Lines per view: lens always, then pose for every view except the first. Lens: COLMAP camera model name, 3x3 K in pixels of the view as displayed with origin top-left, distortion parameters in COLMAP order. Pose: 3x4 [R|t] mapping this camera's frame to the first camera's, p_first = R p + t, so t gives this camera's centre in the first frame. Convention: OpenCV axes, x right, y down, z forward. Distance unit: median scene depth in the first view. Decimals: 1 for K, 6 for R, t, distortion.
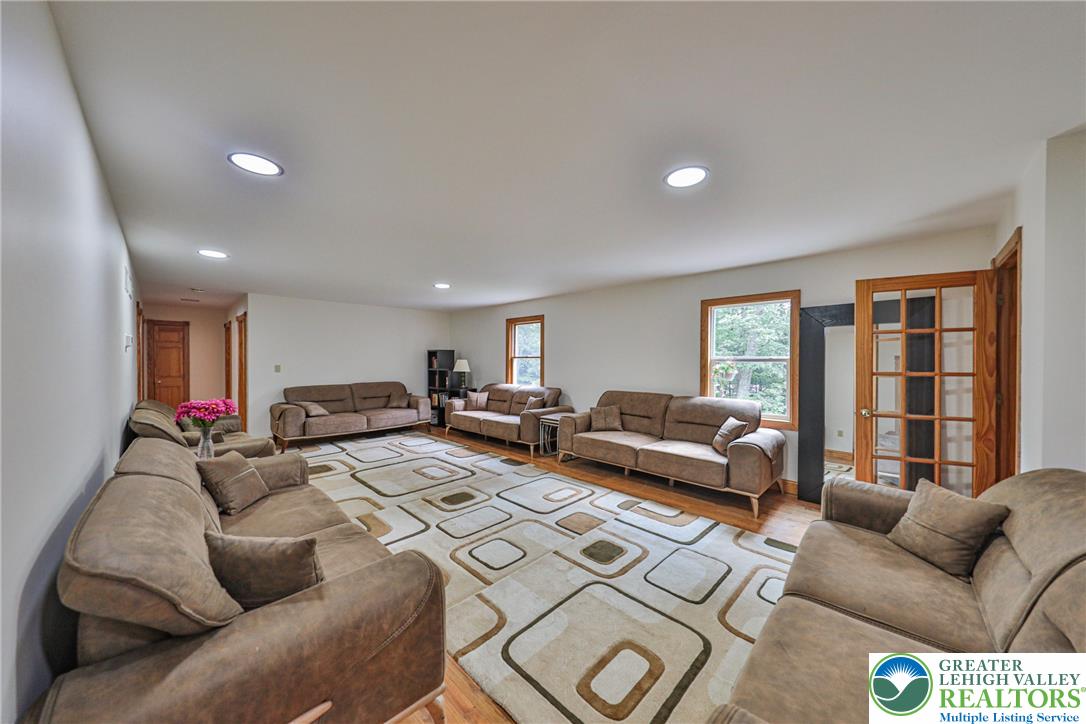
lens RADIAL K [[366.6, 0, 543.9], [0, 366.6, 355.5], [0, 0, 1]] dist [0.000447, -0.000005]
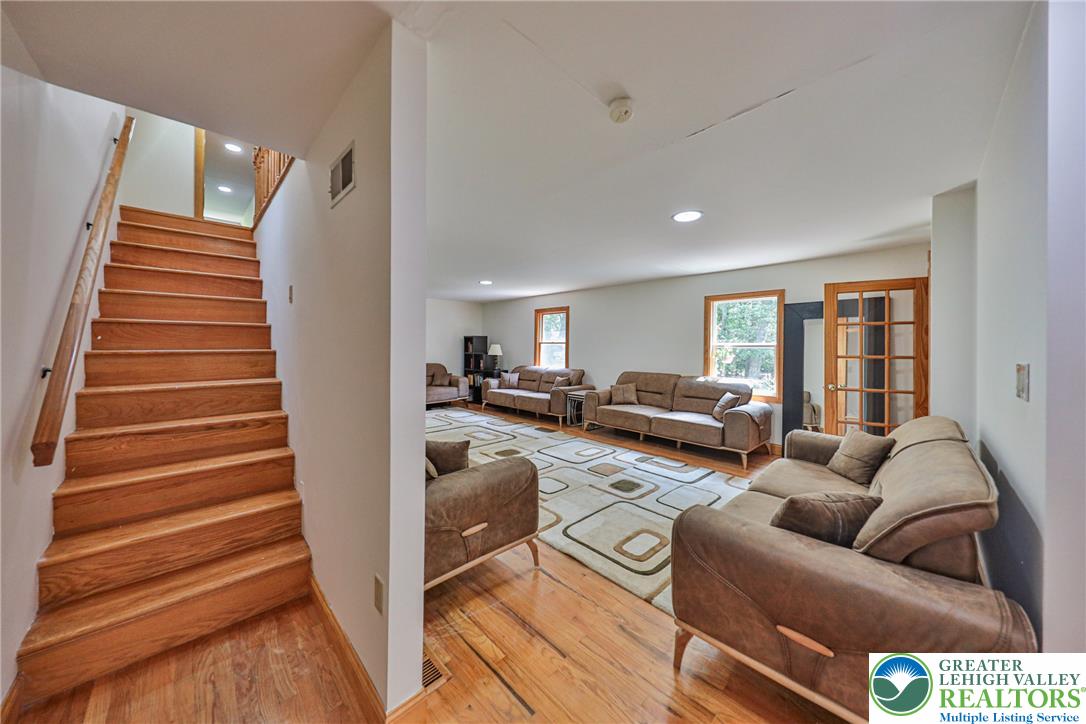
lens RADIAL K [[367.2, 0, 540.9], [0, 367.2, 339.4], [0, 0, 1]] dist [0.000217, 0.000003]
pose [[0.999300, 0.007755, -0.036607, -0.074010], [-0.008102, 0.999924, -0.009339, 0.007870], [0.036532, 0.009629, 0.999286, -0.259260]]
